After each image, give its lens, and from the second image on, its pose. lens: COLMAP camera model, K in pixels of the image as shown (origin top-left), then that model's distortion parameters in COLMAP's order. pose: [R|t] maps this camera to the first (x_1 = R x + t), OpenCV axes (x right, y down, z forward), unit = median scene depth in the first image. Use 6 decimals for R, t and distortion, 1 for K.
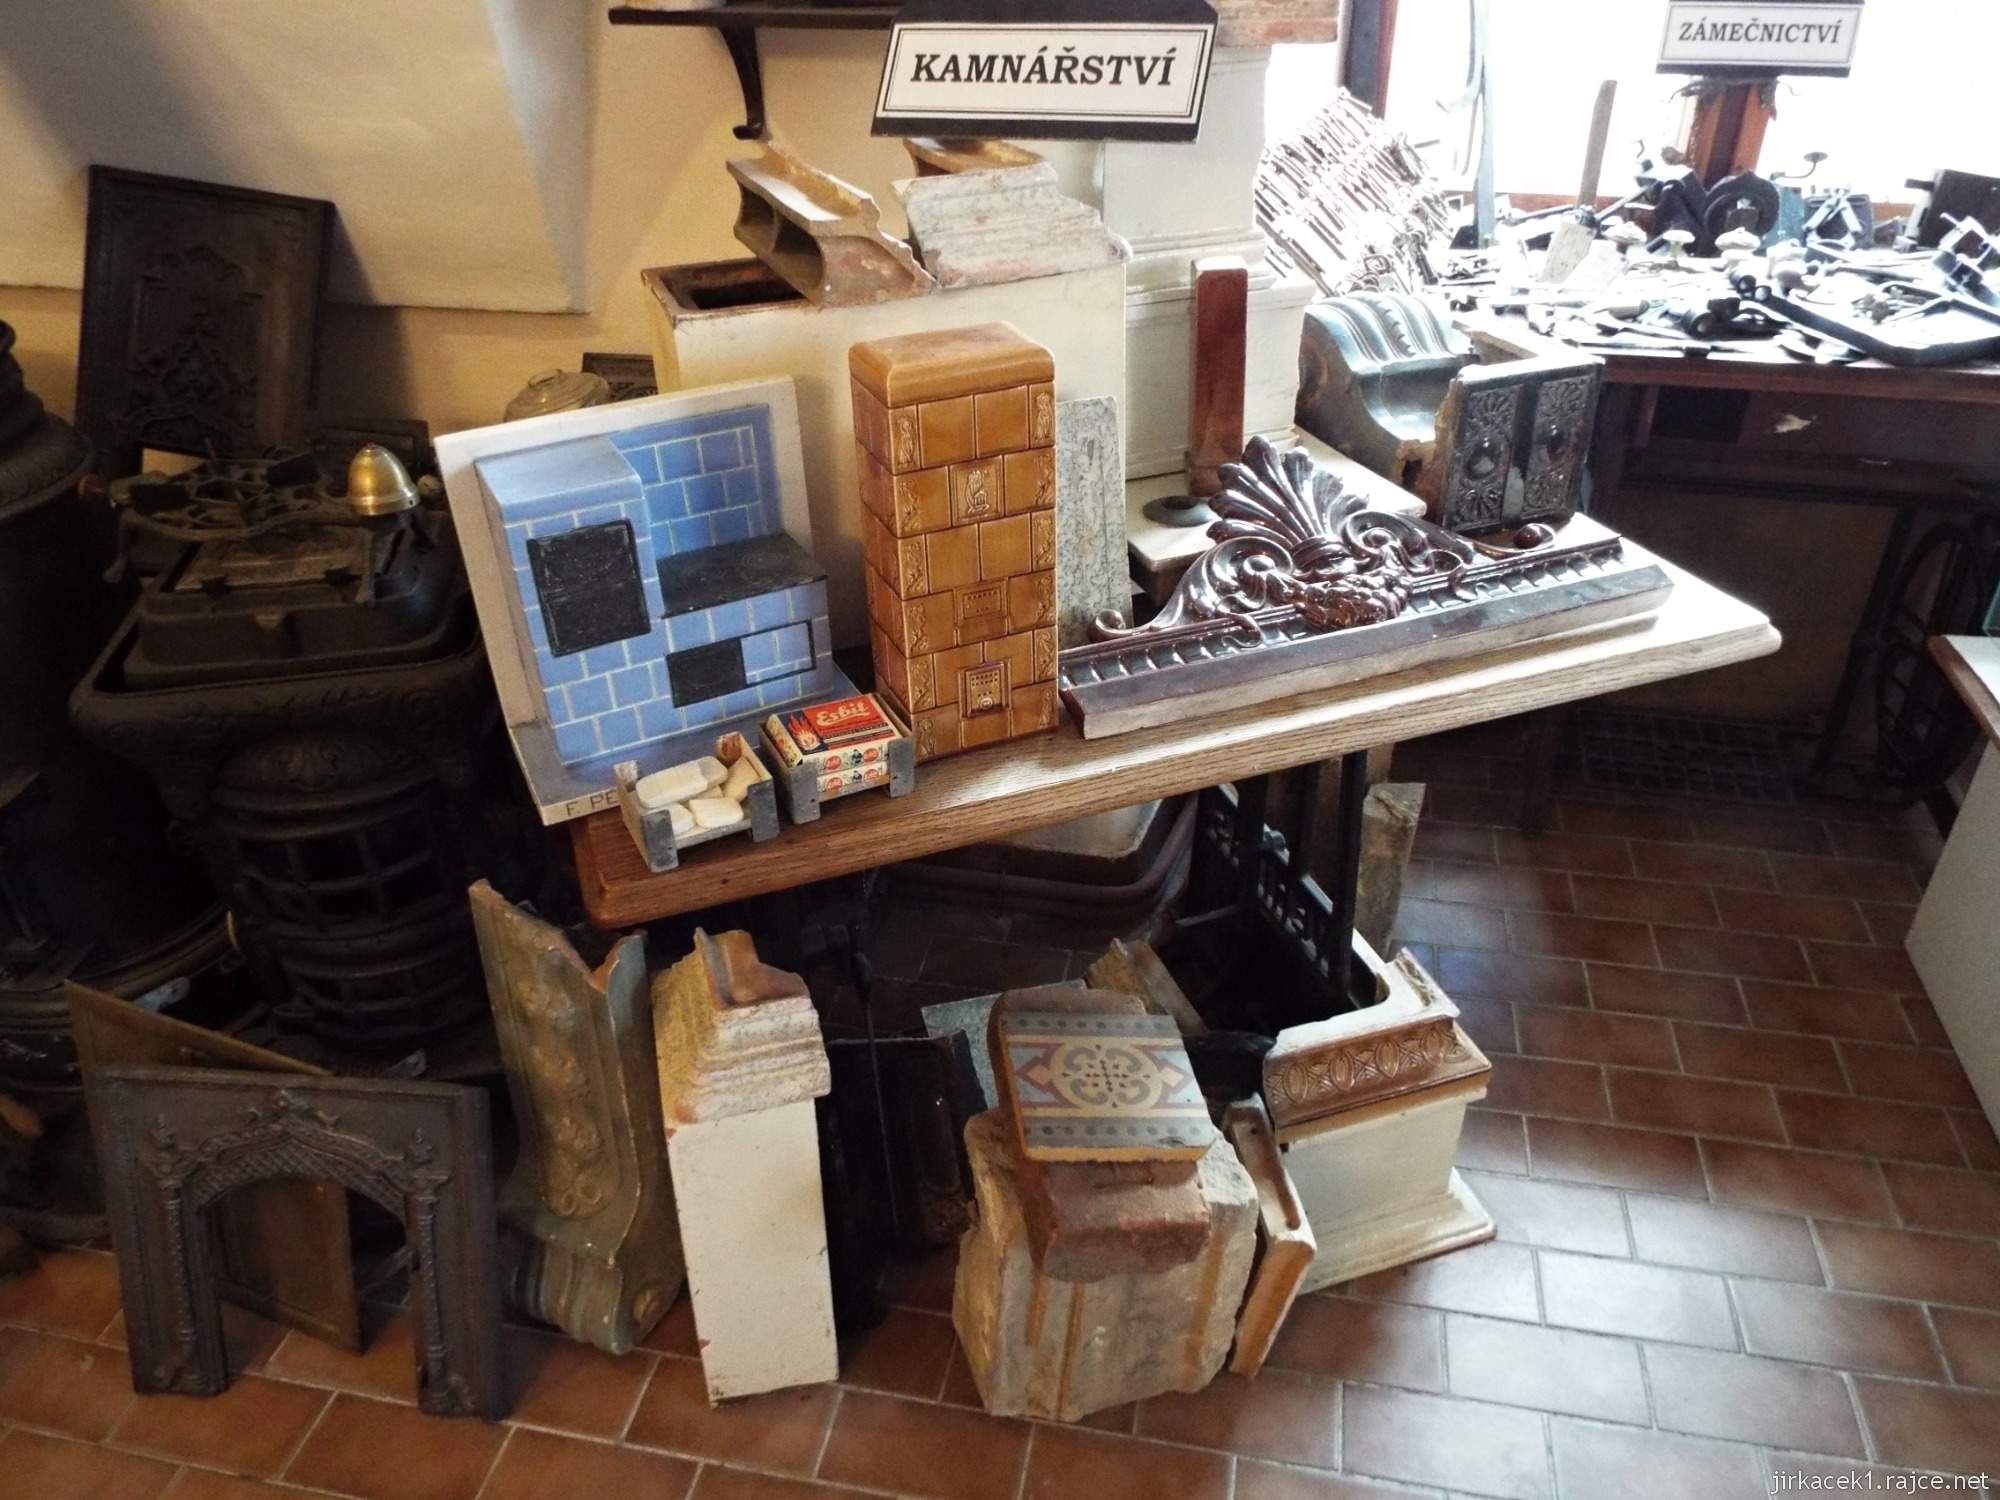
lens RADIAL K [[1429.9, 0, 1038.3], [0, 1429.9, 755.0], [0, 0, 1]] dist [-0.008938, -0.002592]
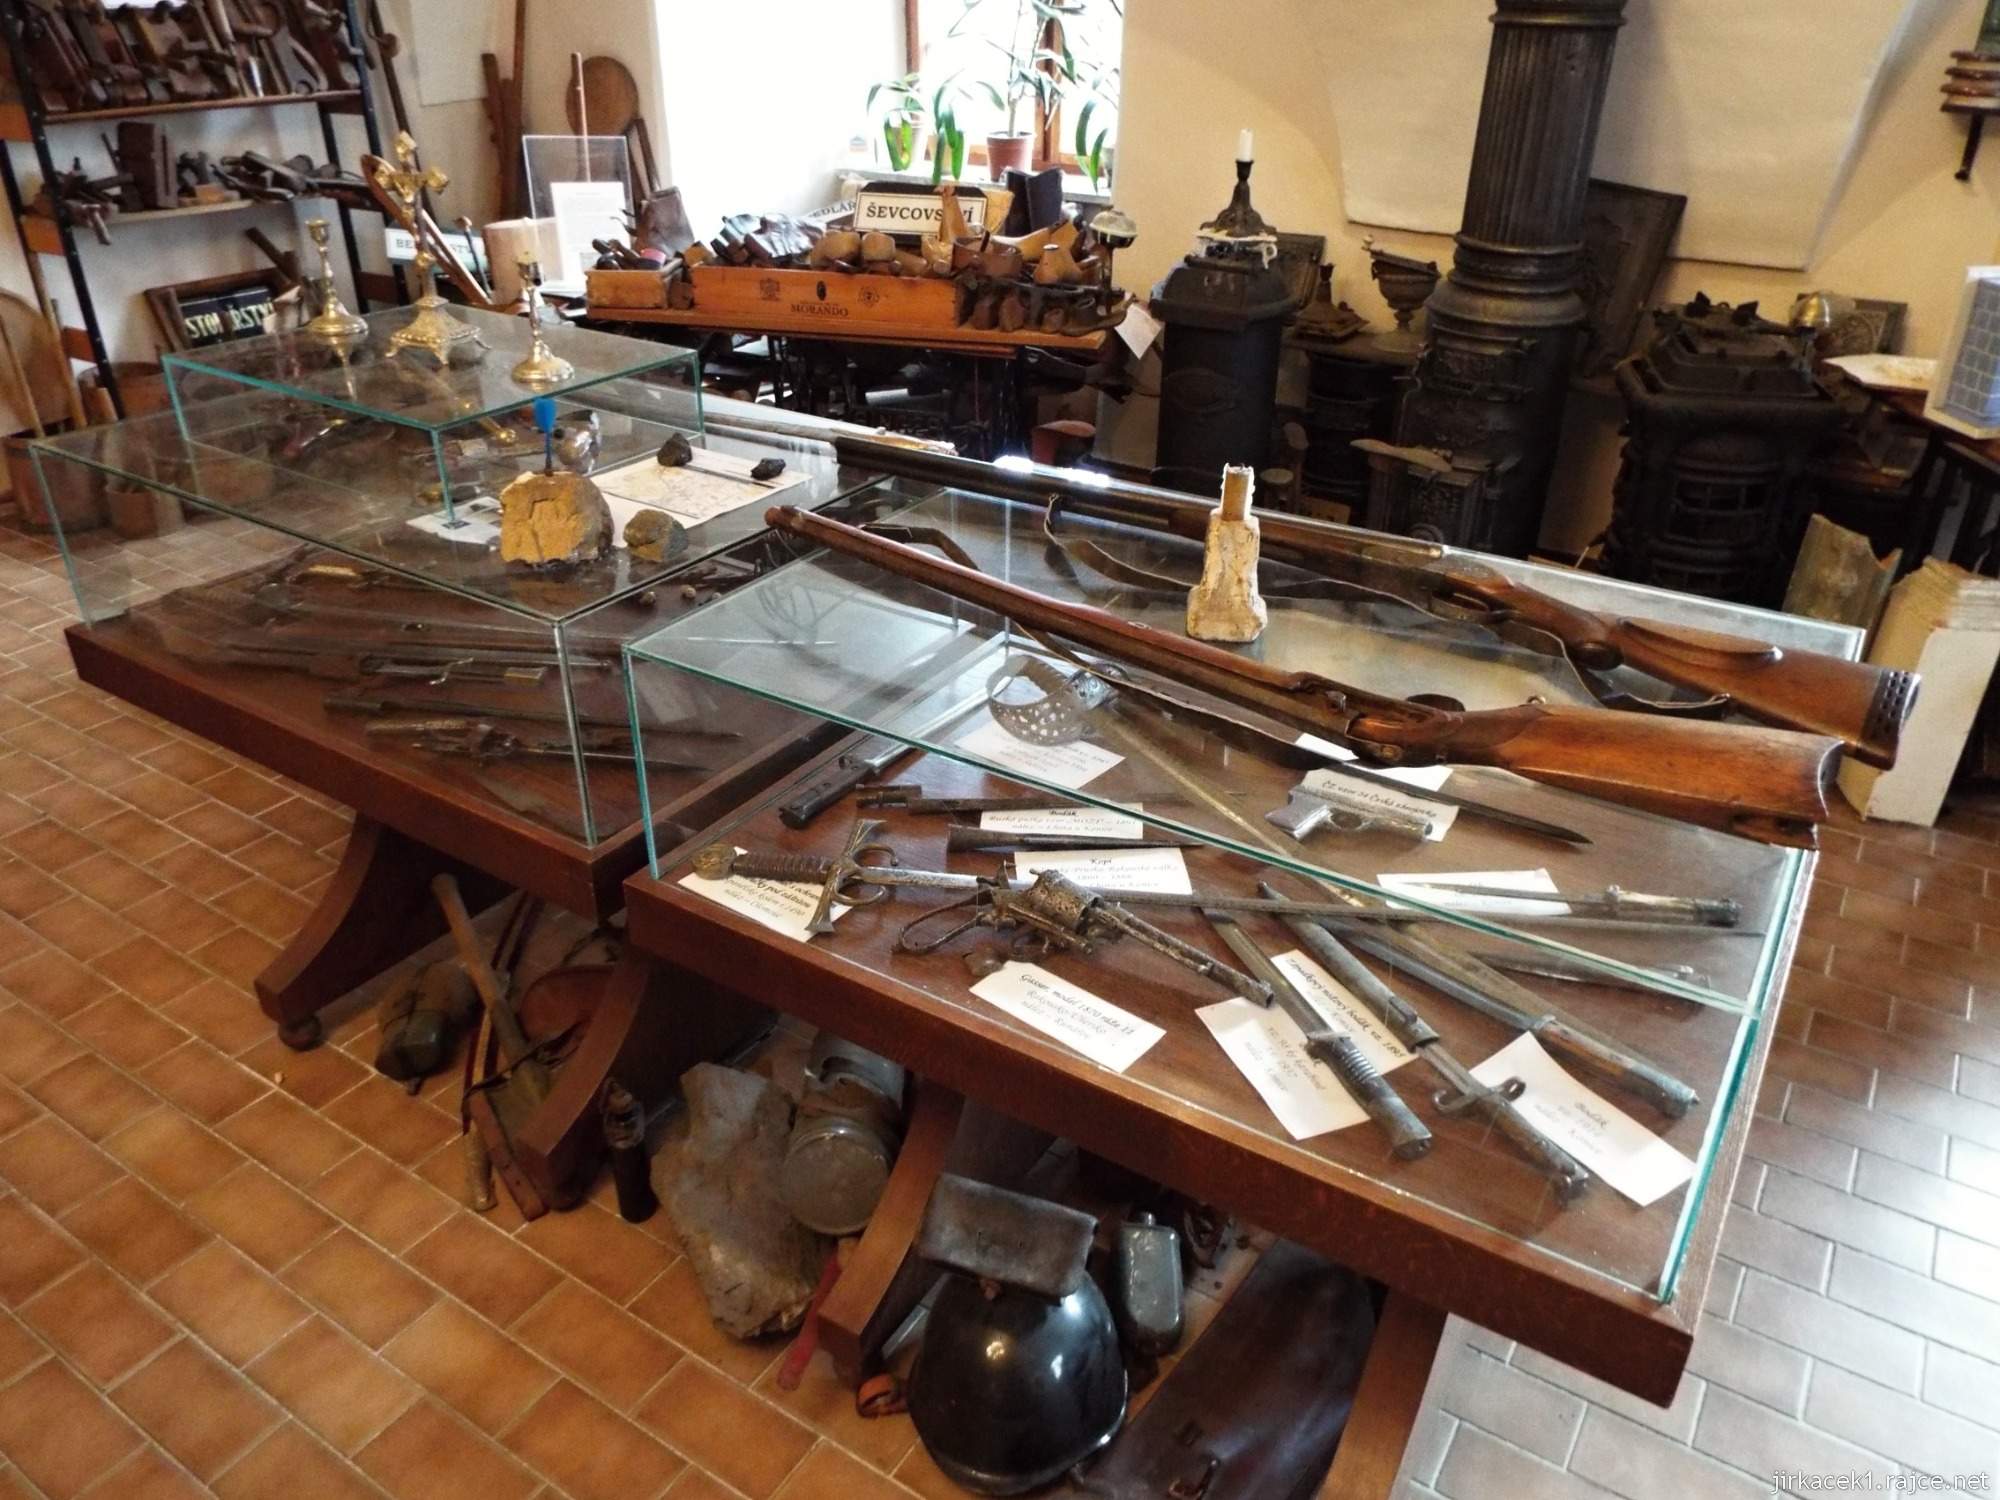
lens RADIAL K [[1429.9, 0, 1038.3], [0, 1429.9, 755.0], [0, 0, 1]] dist [-0.008938, -0.002592]
pose [[0.930912, 0.193981, -0.309473, -0.677101], [-0.217828, 0.974990, -0.044103, 0.696632], [0.293178, 0.108468, 0.949885, -1.103831]]
